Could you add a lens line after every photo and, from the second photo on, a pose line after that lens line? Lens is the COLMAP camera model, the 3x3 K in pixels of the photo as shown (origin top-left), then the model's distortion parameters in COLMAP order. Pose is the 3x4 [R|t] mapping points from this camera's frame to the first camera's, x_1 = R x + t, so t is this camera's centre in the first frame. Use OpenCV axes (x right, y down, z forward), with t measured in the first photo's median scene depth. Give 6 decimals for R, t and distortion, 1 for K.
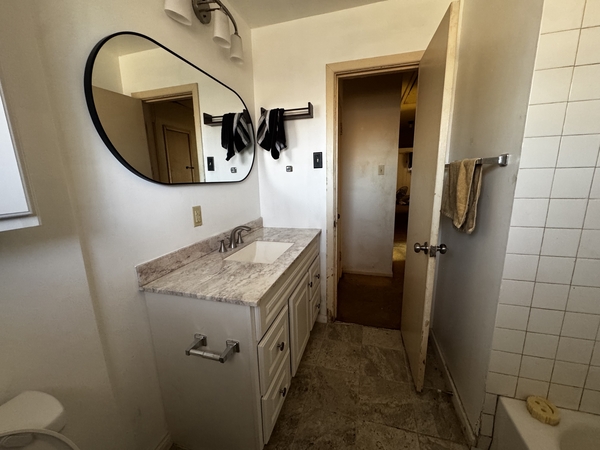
lens RADIAL K [[242.2, 0, 299.4], [0, 242.2, 225.5], [0, 0, 1]] dist [0.001674, 0.000095]
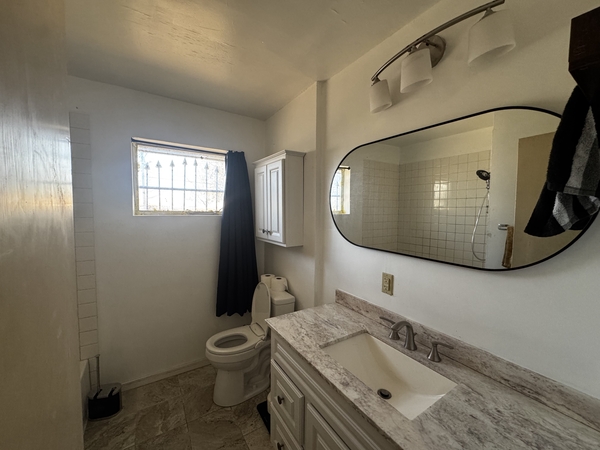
lens RADIAL K [[242.2, 0, 299.3], [0, 242.2, 223.4], [0, 0, 1]] dist [0.001674, 0.000095]
pose [[-0.661763, 0.049512, -0.748076, 0.495356], [-0.153016, 0.967893, 0.199421, -0.385022], [0.733932, 0.246437, -0.632940, 1.211261]]
